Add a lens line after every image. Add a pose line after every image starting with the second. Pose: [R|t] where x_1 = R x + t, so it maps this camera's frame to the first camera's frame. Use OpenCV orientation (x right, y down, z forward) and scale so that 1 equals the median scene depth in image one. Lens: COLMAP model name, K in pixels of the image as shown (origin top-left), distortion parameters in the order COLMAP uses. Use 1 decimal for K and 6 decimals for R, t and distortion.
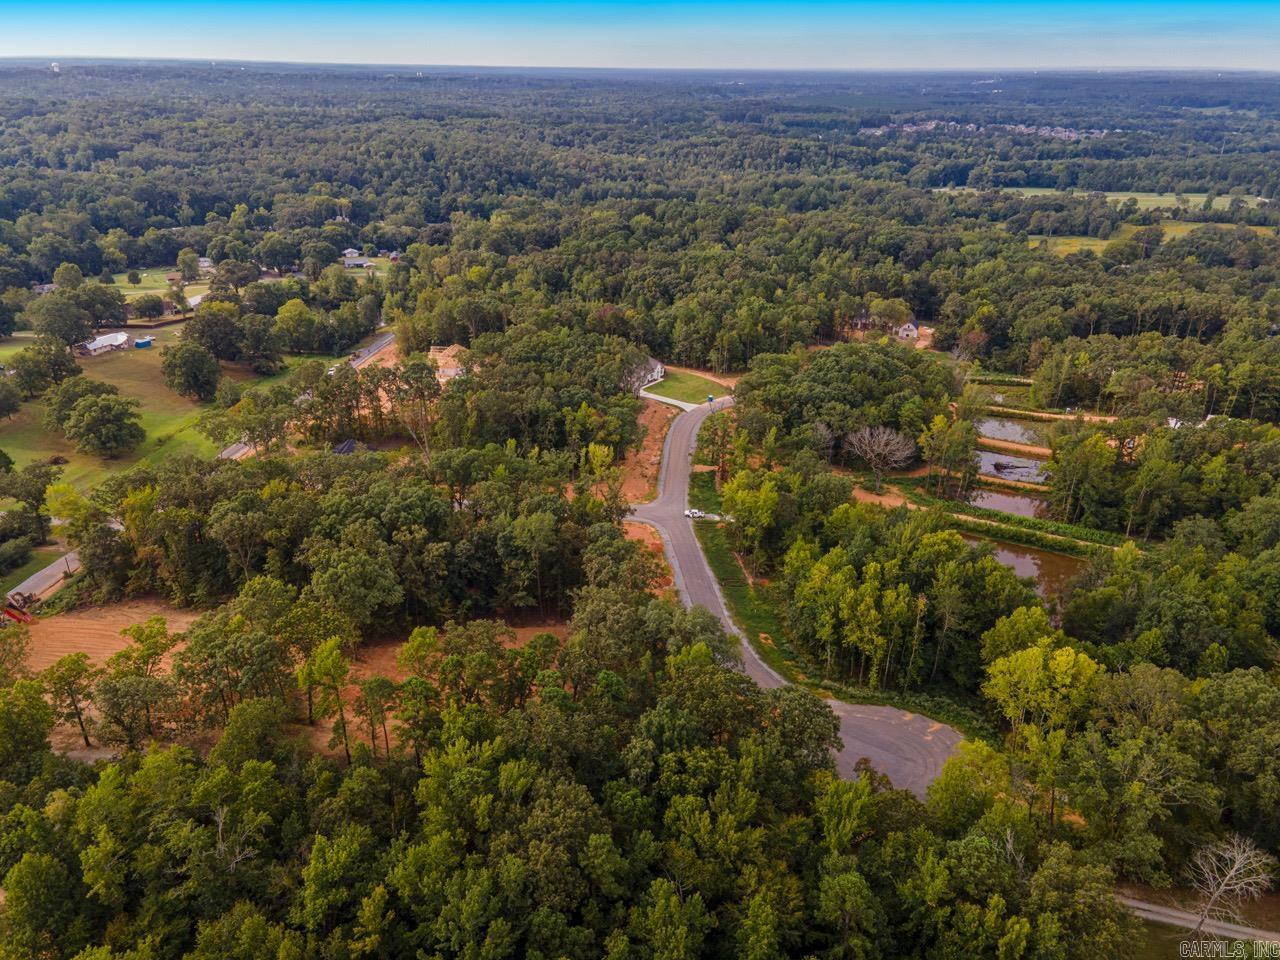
lens RADIAL K [[934.4, 0, 625.5], [0, 934.4, 477.1], [0, 0, 1]] dist [0.033411, 0.002373]
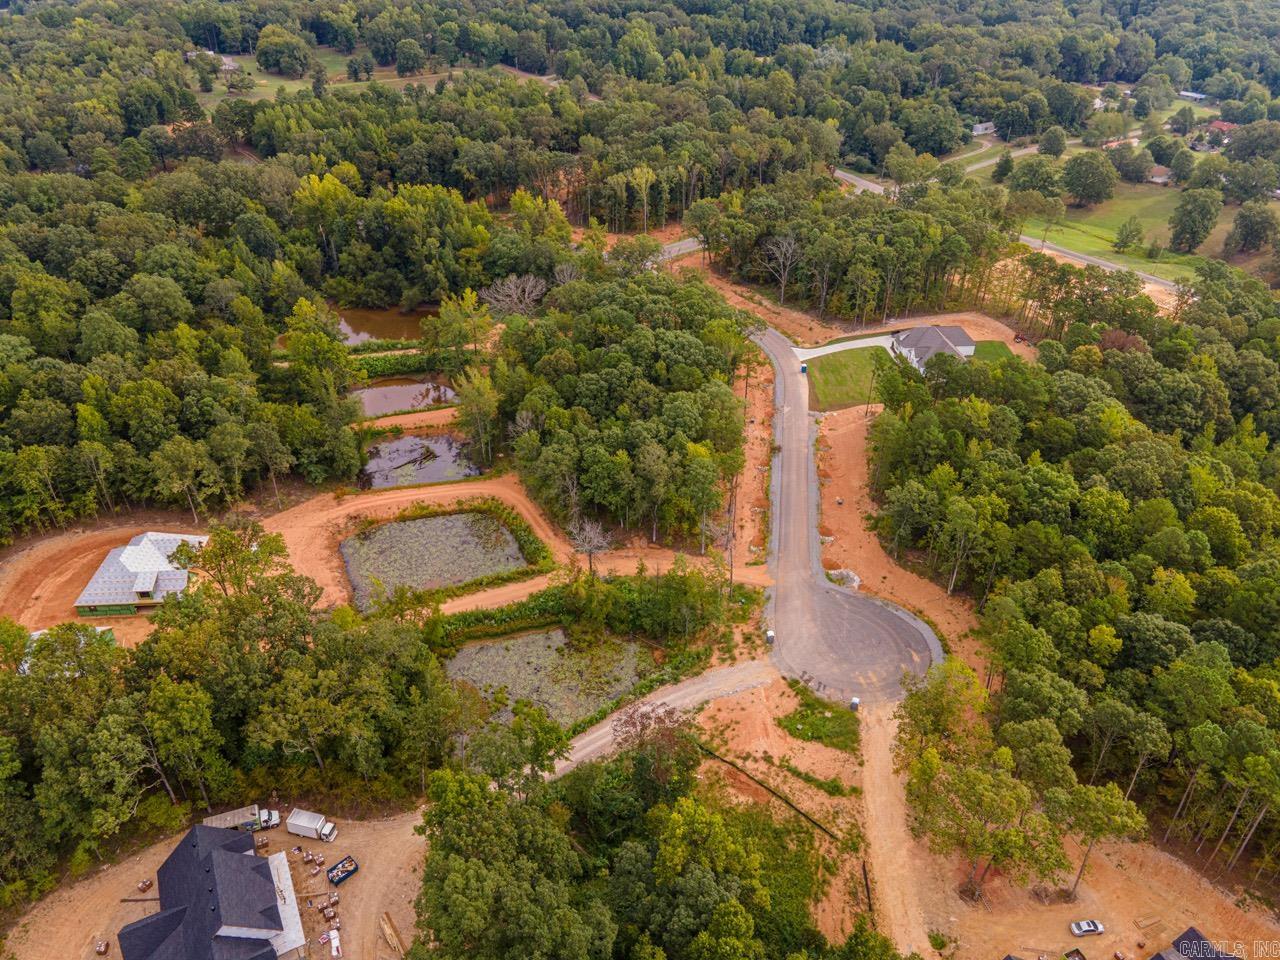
lens RADIAL K [[932.8, 0, 628.7], [0, 932.8, 479.5], [0, 0, 1]] dist [0.023734, 0.047308]
pose [[-0.749550, 0.361035, -0.554823, 0.589930], [-0.271076, 0.597250, 0.754858, -0.511905], [0.603898, 0.716203, -0.349801, 1.155970]]
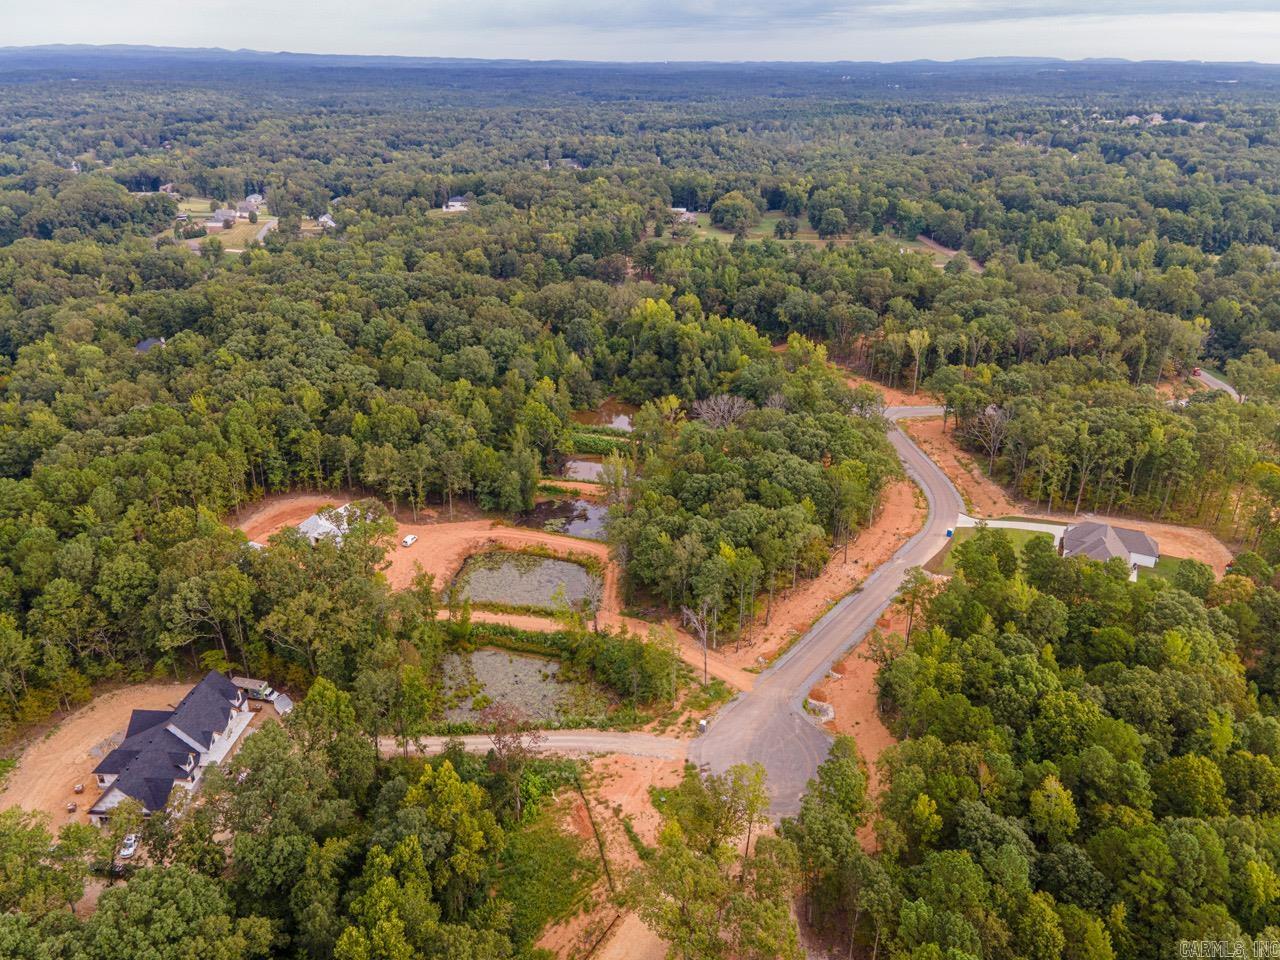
lens RADIAL K [[934.4, 0, 625.5], [0, 934.4, 477.1], [0, 0, 1]] dist [0.033411, 0.002373]
pose [[-0.987068, 0.058010, -0.149440, 0.413179], [-0.072044, 0.672245, 0.736815, -0.585201], [0.143203, 0.738052, -0.659373, 1.317383]]
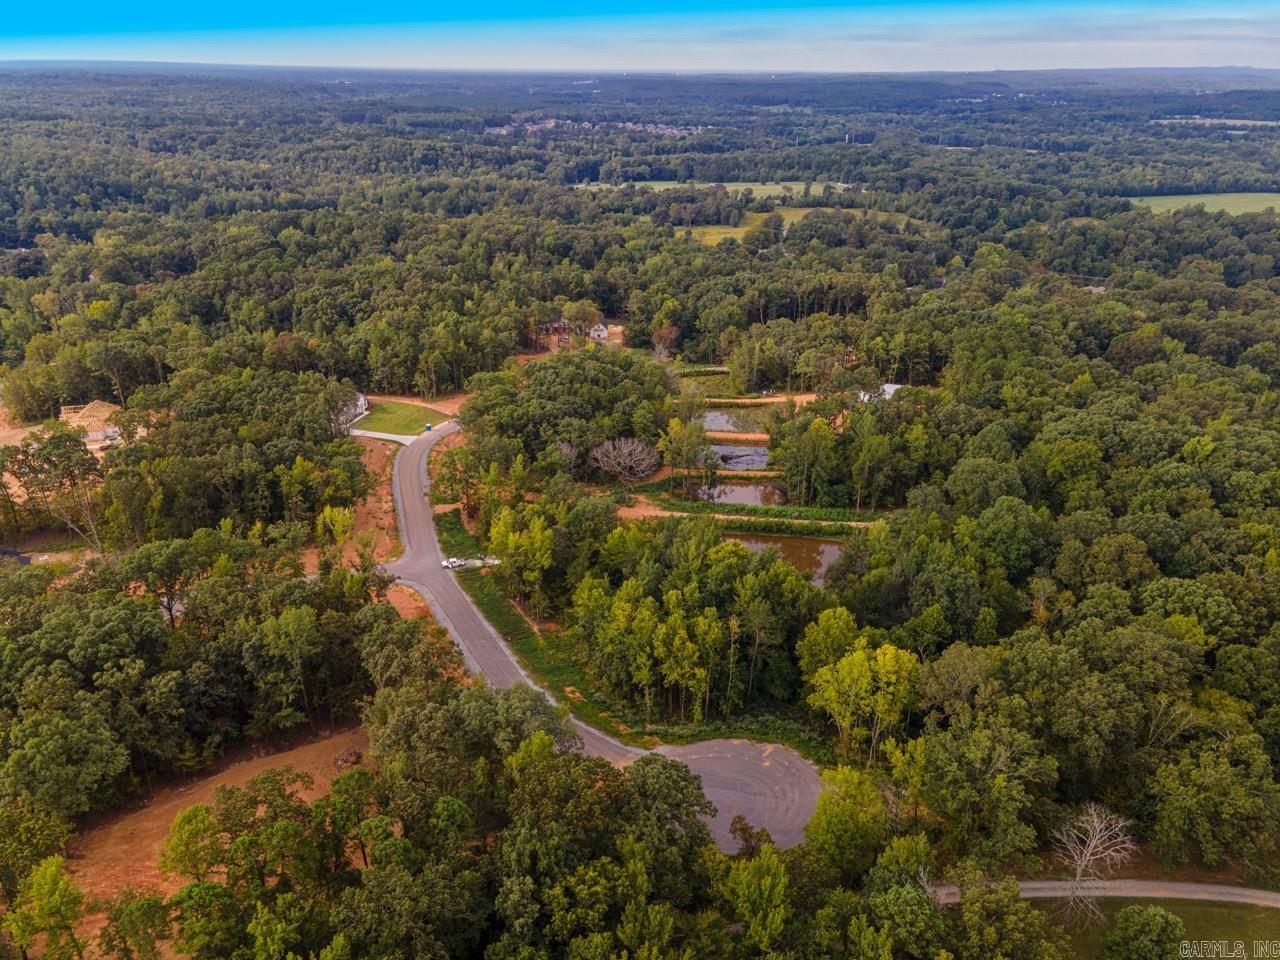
lens RADIAL K [[932.8, 0, 628.7], [0, 932.8, 479.5], [0, 0, 1]] dist [0.023734, 0.047308]
pose [[0.927096, -0.152739, 0.342292, -0.045155], [0.151638, 0.987976, 0.030148, -0.029364], [-0.342781, 0.023954, 0.939110, 0.066581]]
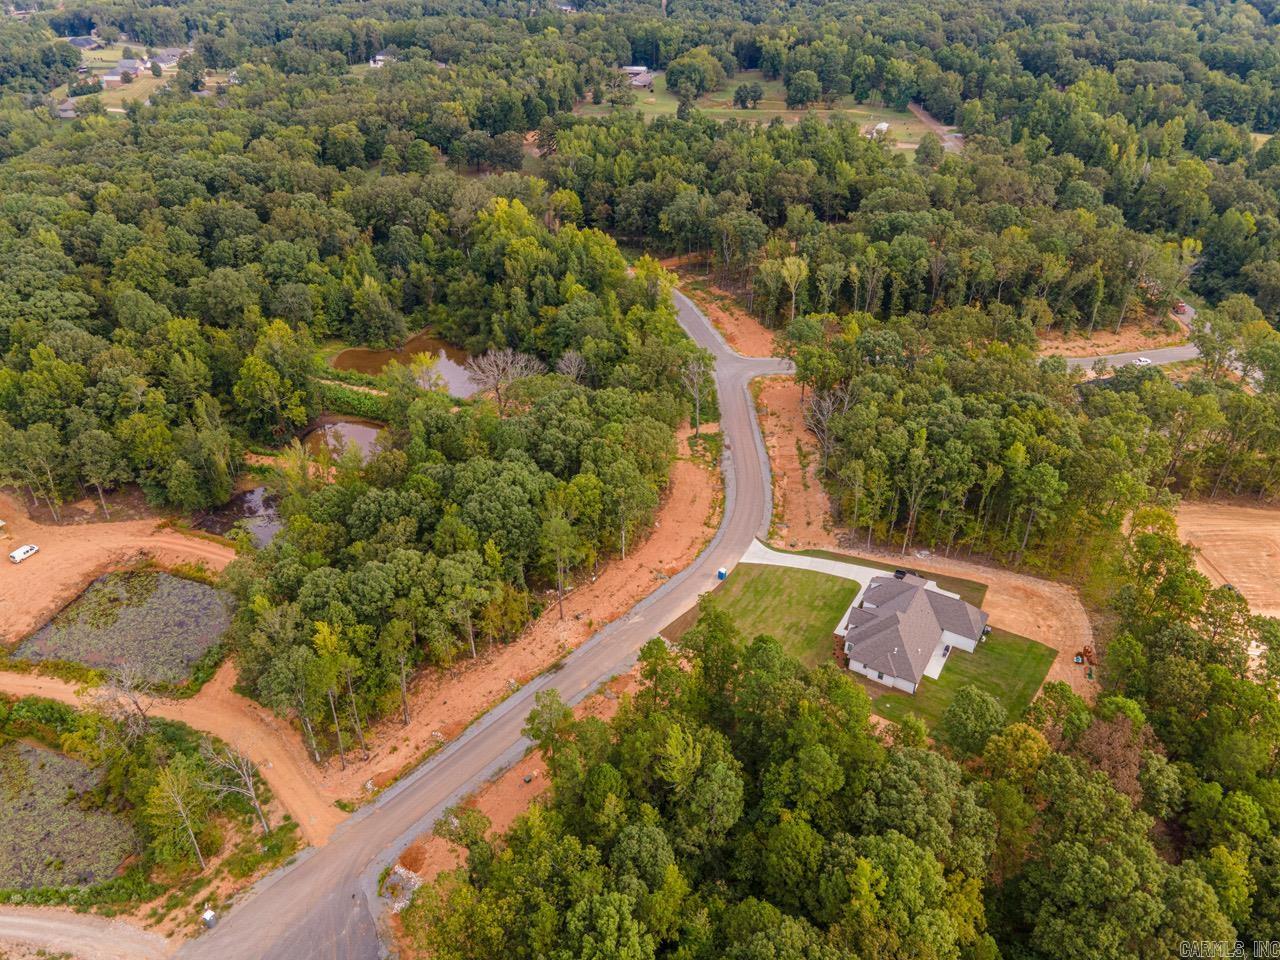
lens RADIAL K [[932.7, 0, 624.5], [0, 932.7, 476.0], [0, 0, 1]] dist [0.036359, 0.008332]
pose [[-0.995873, 0.046692, -0.077828, 0.173134], [-0.038890, 0.555268, 0.830762, -0.516204], [0.082005, 0.830360, -0.551160, 1.160937]]
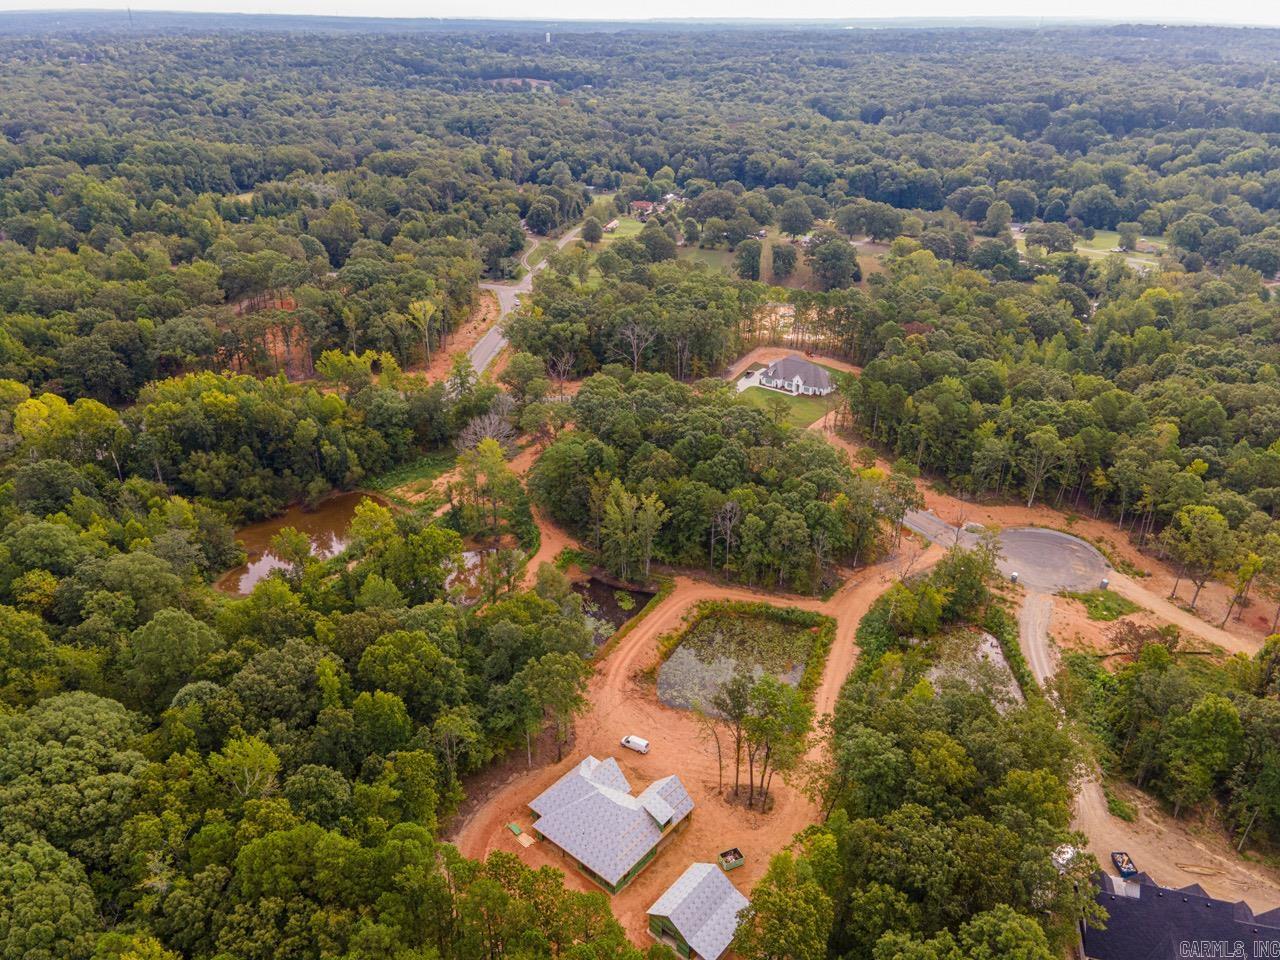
lens RADIAL K [[932.8, 0, 628.7], [0, 932.8, 479.5], [0, 0, 1]] dist [0.023734, 0.047308]
pose [[-0.039808, 0.445487, -0.894403, 0.825798], [-0.405889, 0.810726, 0.421874, -0.335028], [0.913055, 0.379822, 0.148545, 0.752387]]
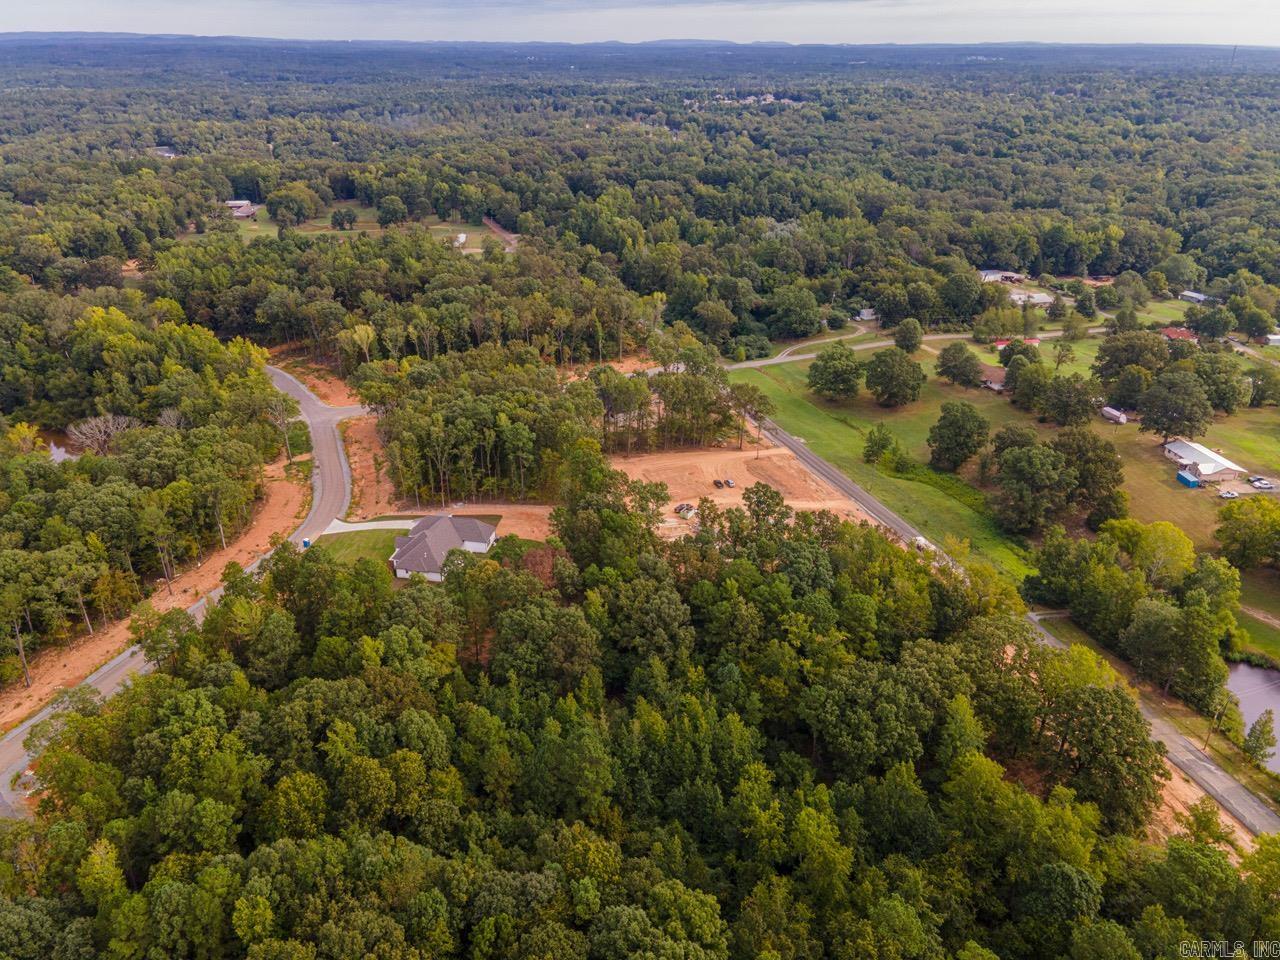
lens RADIAL K [[932.8, 0, 628.7], [0, 932.8, 479.5], [0, 0, 1]] dist [0.023734, 0.047308]
pose [[-0.898948, 0.179815, -0.399448, 0.135745], [-0.183425, 0.673567, 0.716005, -0.610236], [0.397803, 0.716920, -0.572519, 1.361662]]
